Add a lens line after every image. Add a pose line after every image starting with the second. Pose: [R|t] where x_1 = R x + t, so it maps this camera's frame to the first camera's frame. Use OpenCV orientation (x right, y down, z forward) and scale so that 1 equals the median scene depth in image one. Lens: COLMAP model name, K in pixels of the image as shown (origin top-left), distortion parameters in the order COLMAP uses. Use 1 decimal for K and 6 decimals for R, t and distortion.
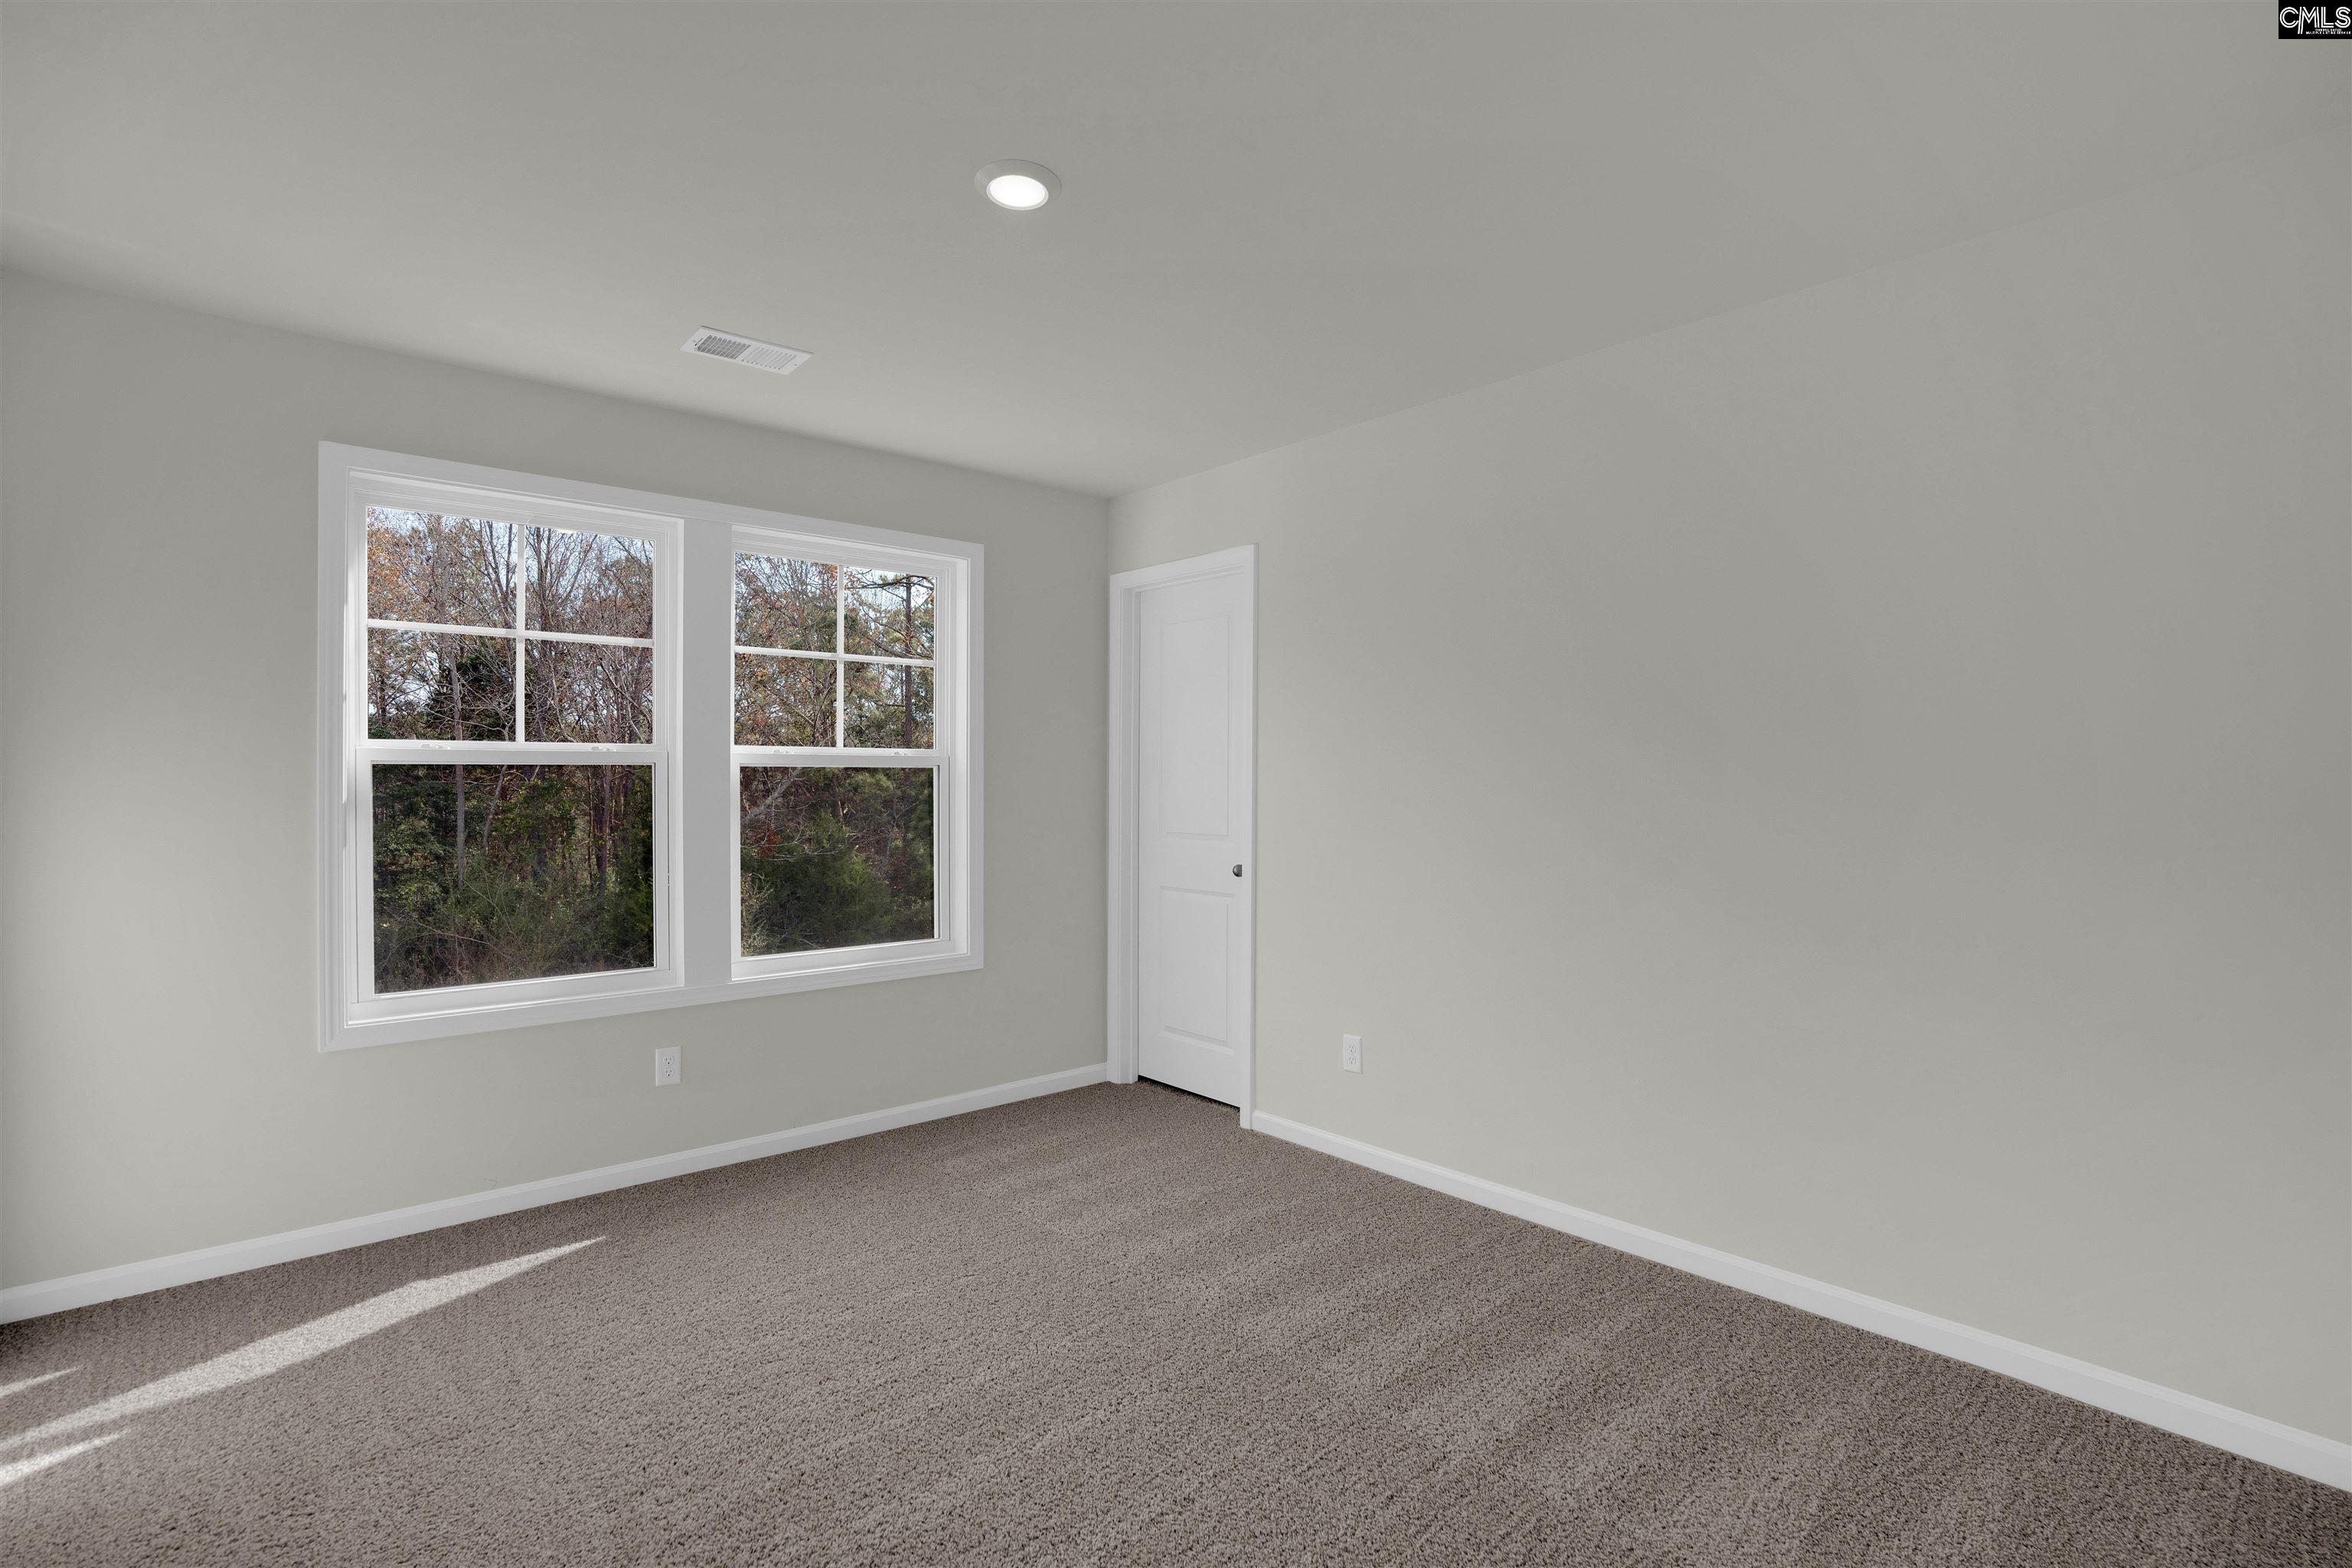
lens RADIAL K [[1103.5, 0, 1179.9], [0, 1103.5, 776.2], [0, 0, 1]] dist [-0.067562, 0.027646]
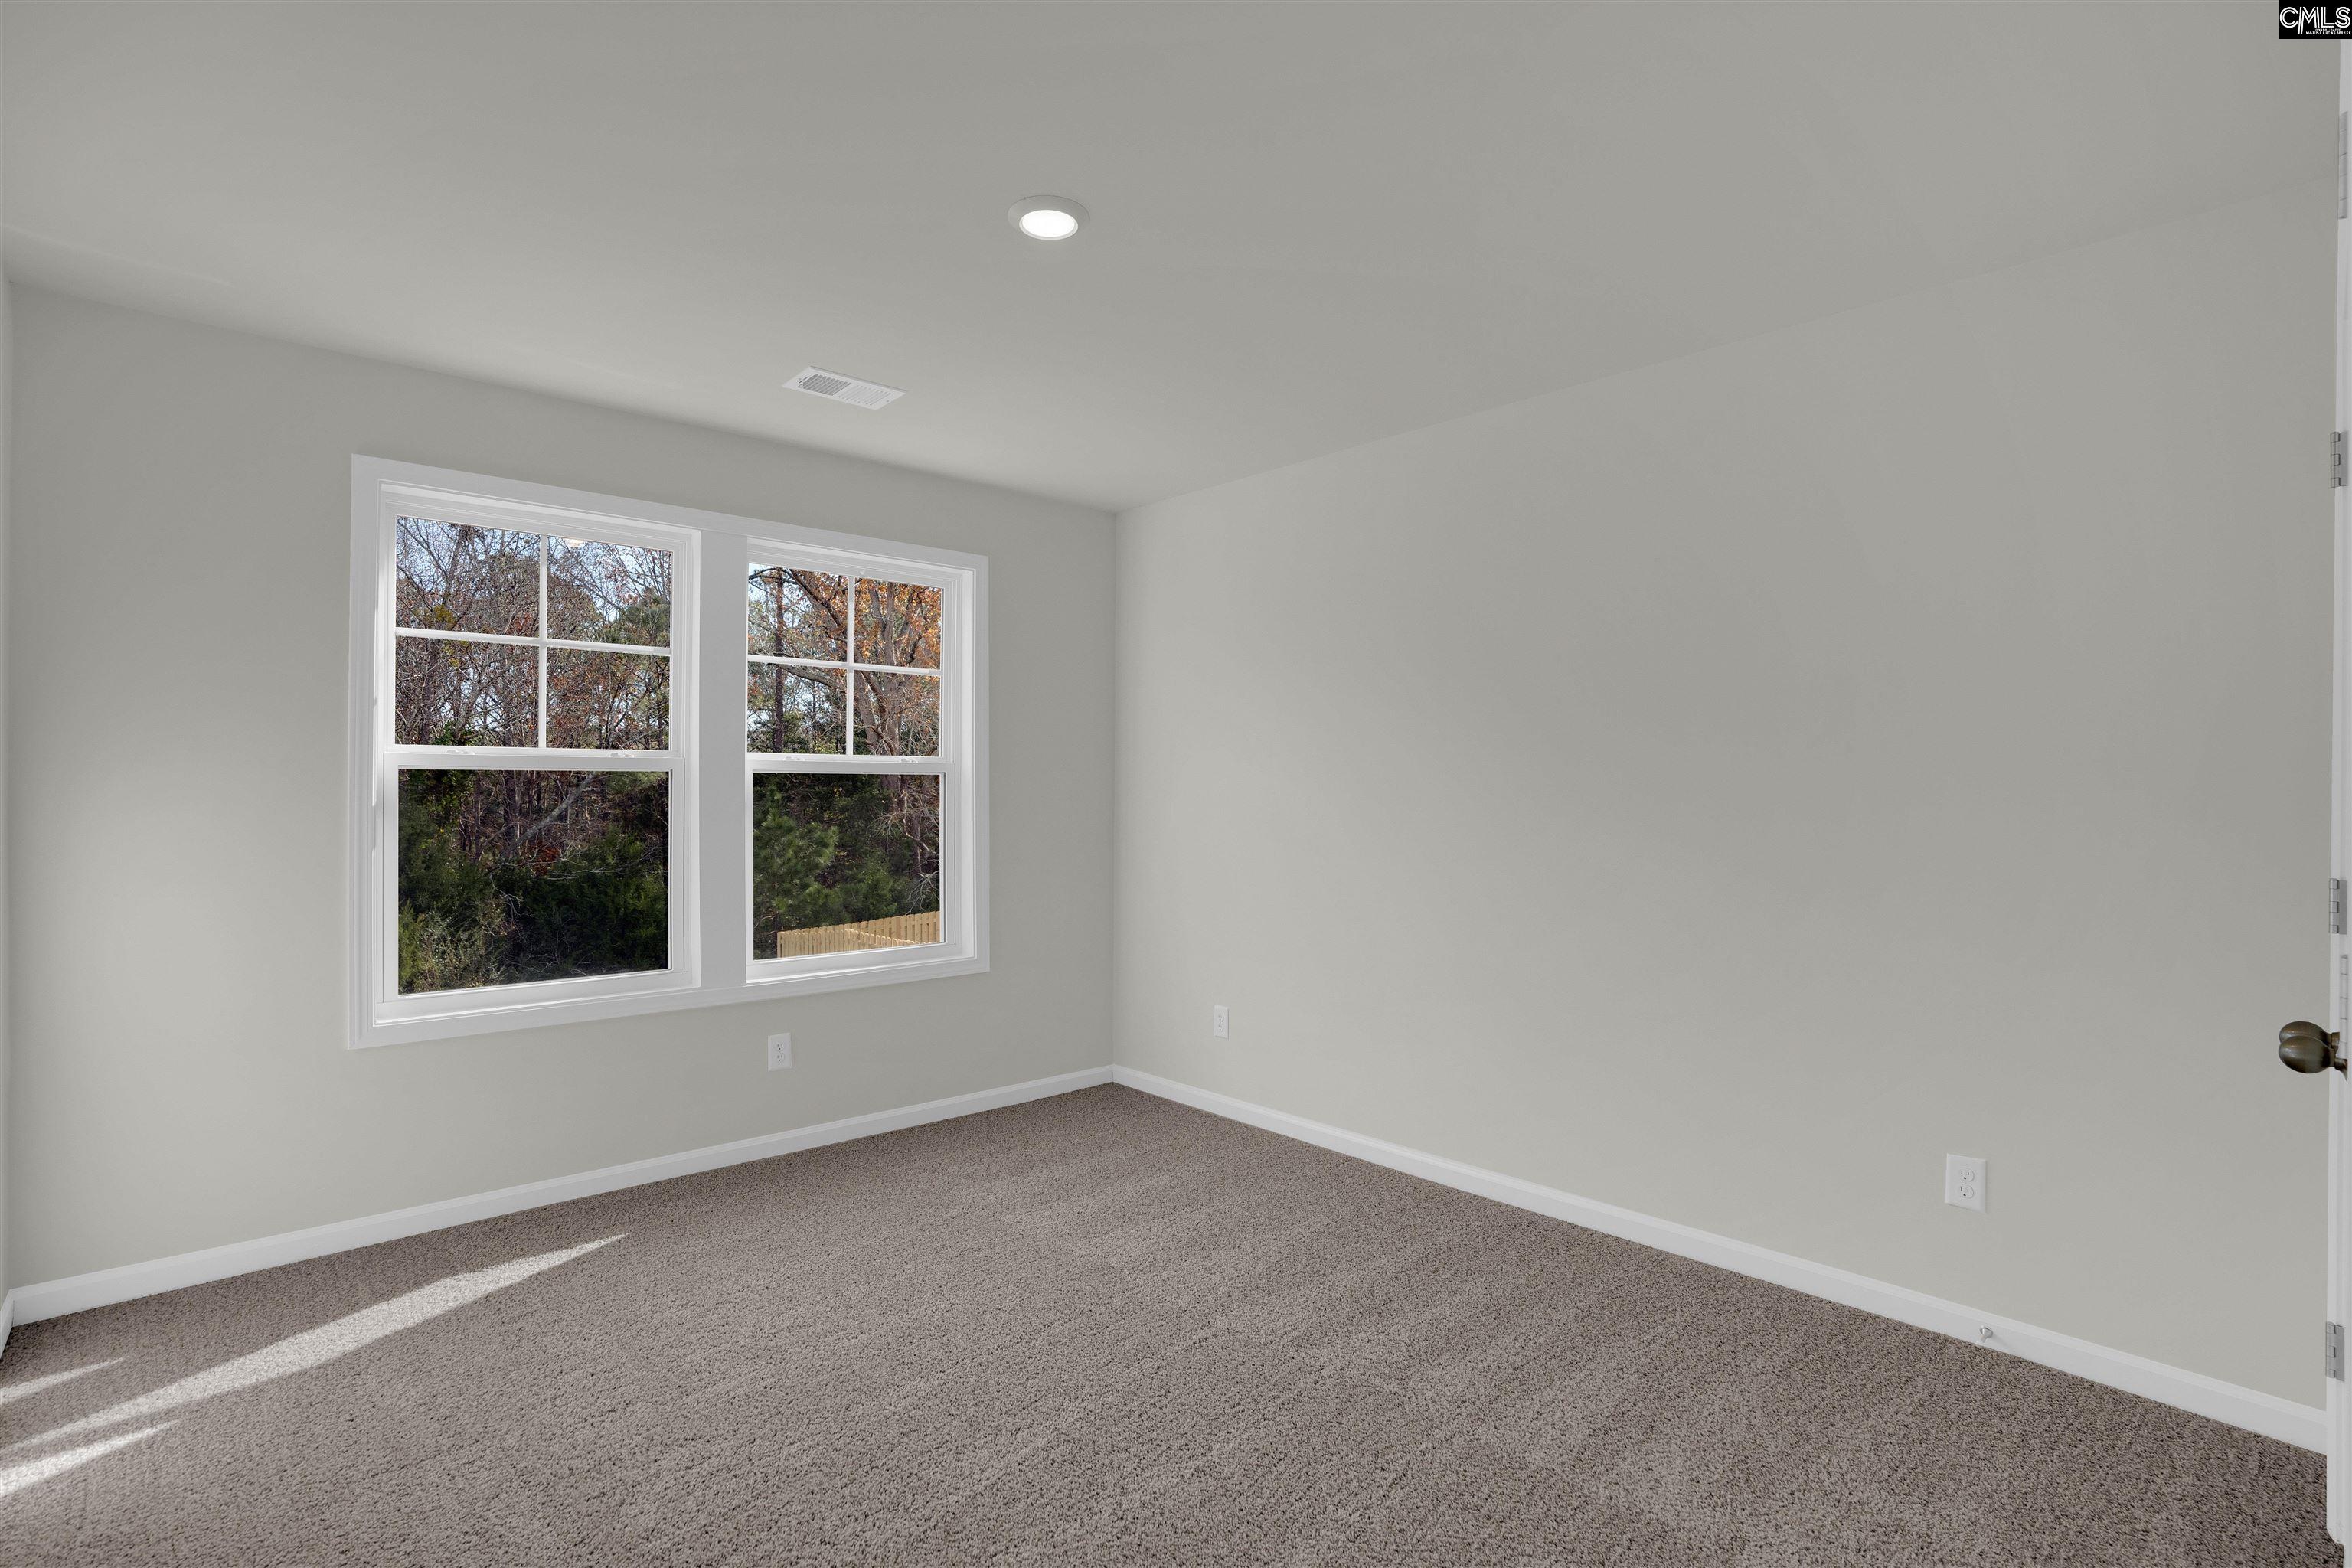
lens RADIAL K [[1103.5, 0, 1179.9], [0, 1103.5, 776.2], [0, 0, 1]] dist [-0.067562, 0.027646]
pose [[0.999651, 0.003517, 0.026186, -0.035693], [-0.003334, 0.999970, -0.007008, -0.000114], [-0.026210, 0.006918, 0.999633, -0.033164]]
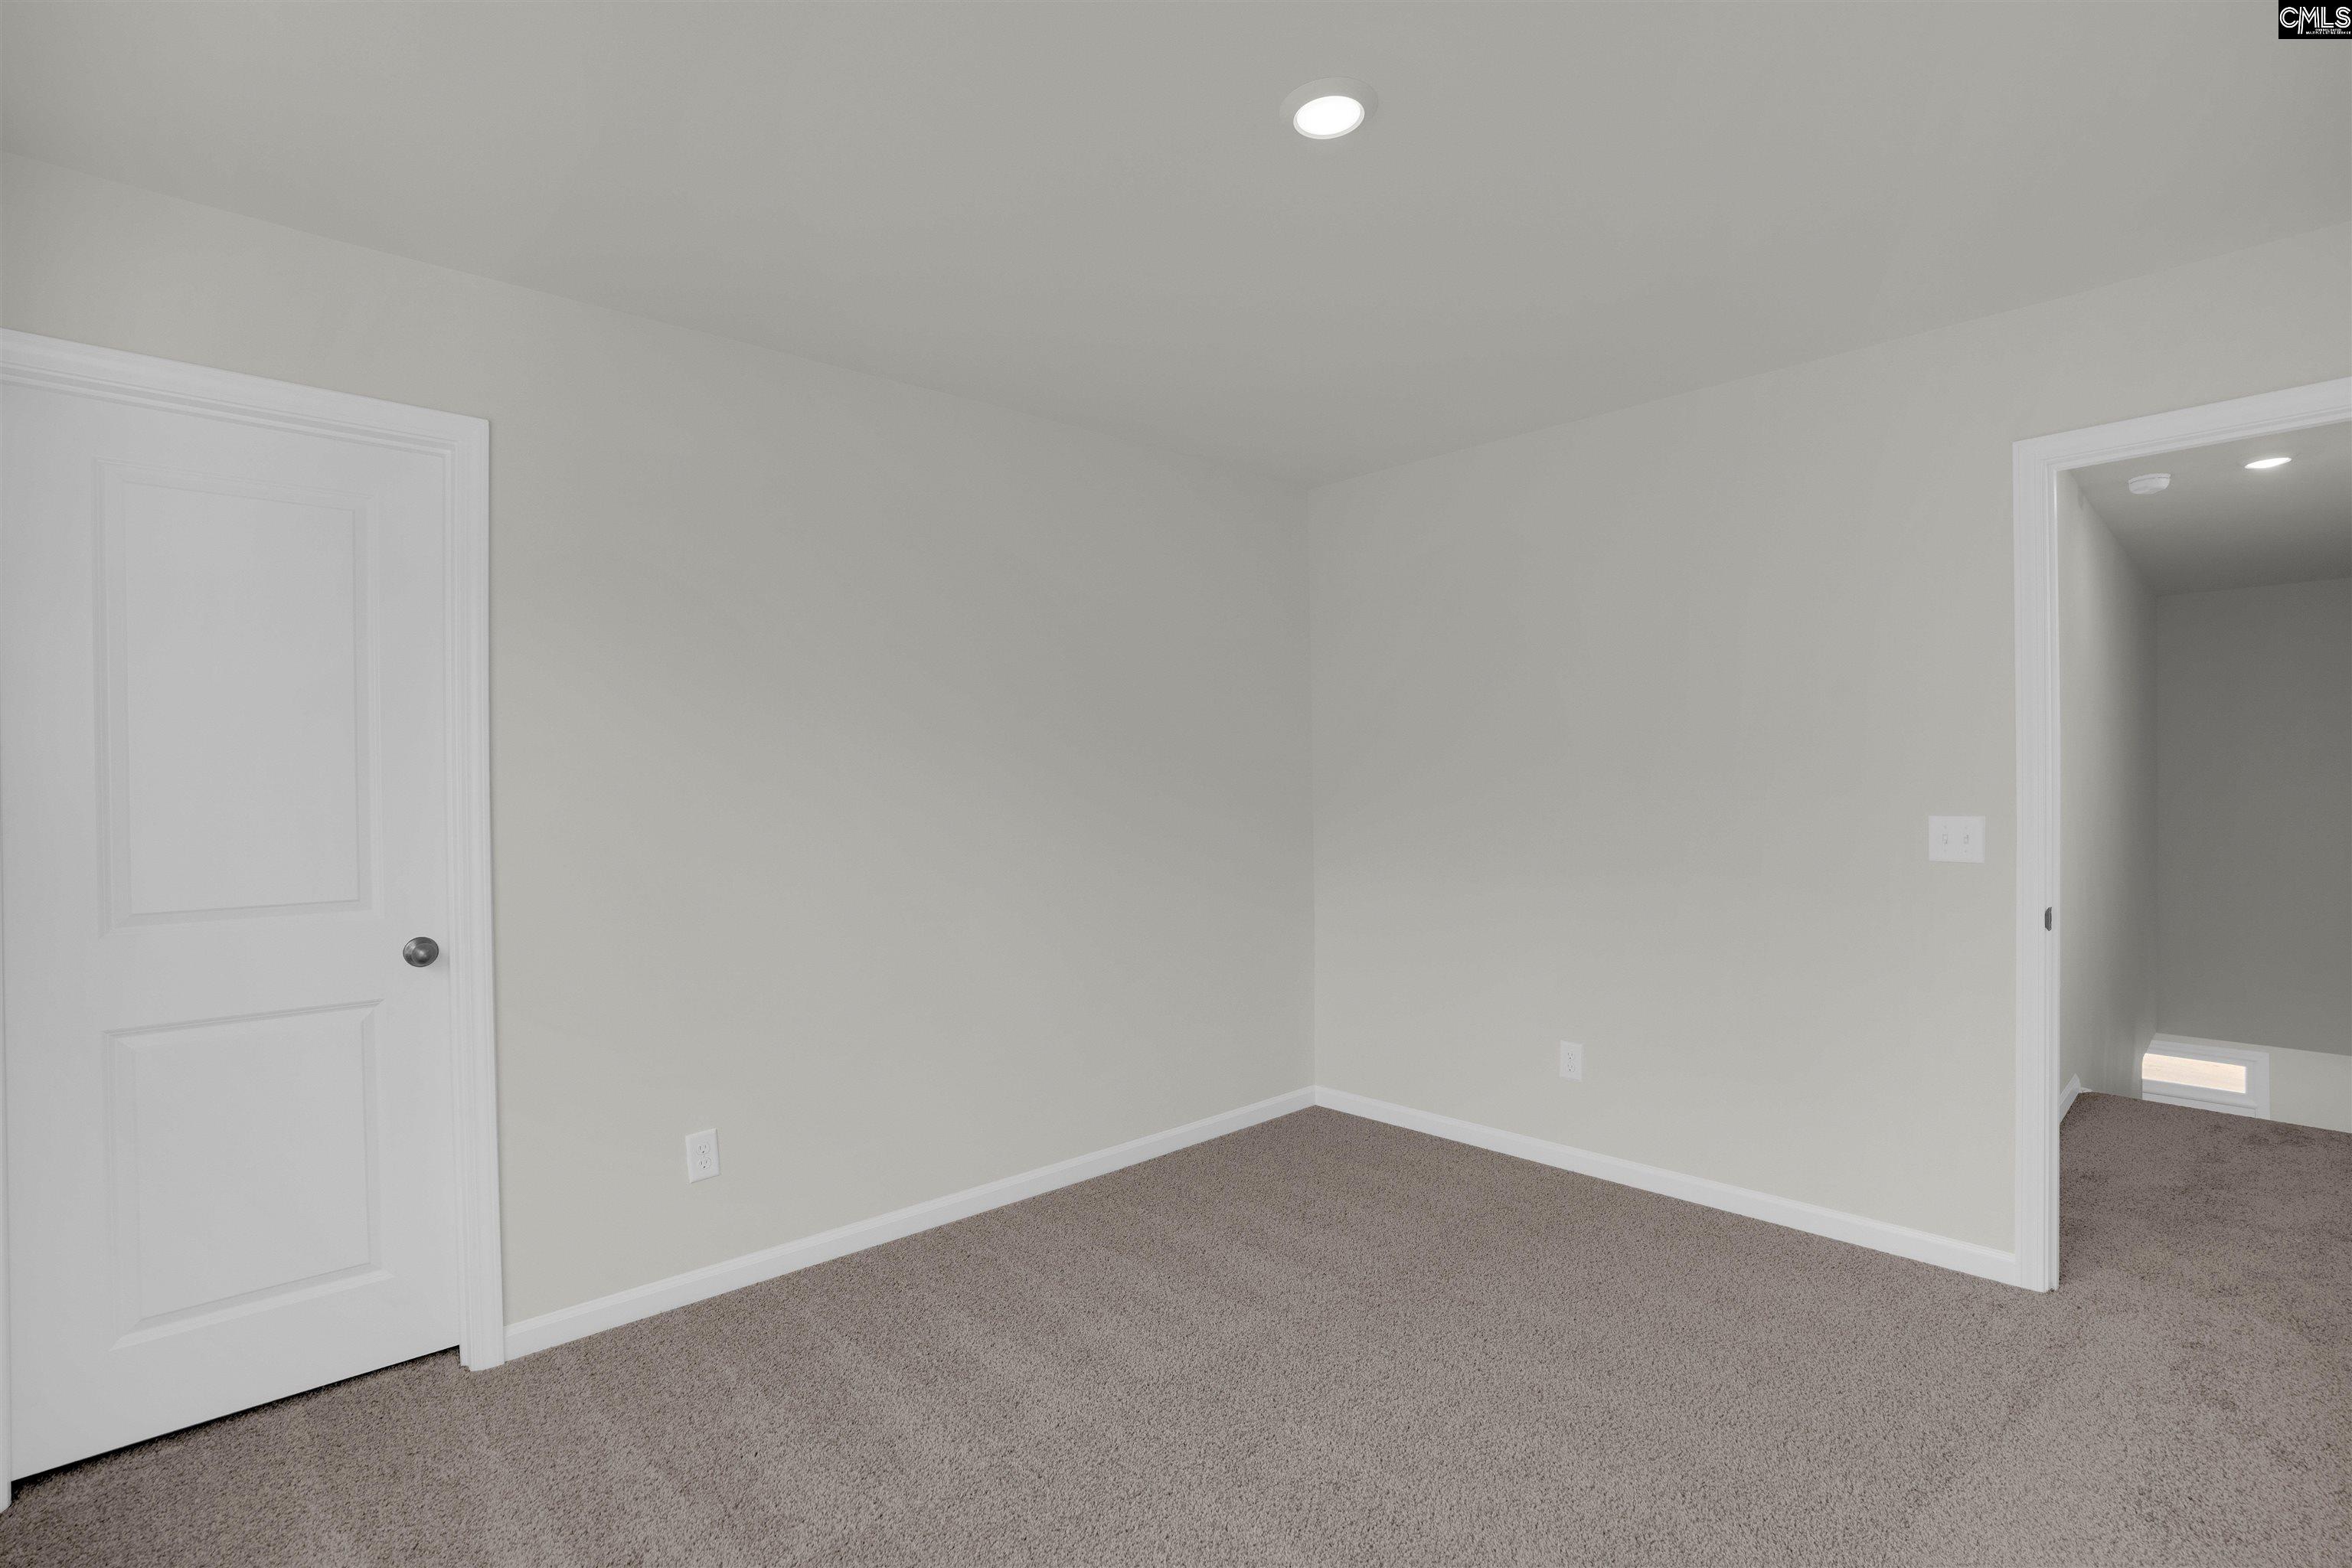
lens RADIAL K [[1103.5, 0, 1179.9], [0, 1103.5, 776.2], [0, 0, 1]] dist [-0.067562, 0.027646]
pose [[-0.046341, 0.013145, 0.998839, -0.614501], [0.007554, 0.999889, -0.012808, 0.001788], [-0.998897, 0.006952, -0.046435, 0.706750]]
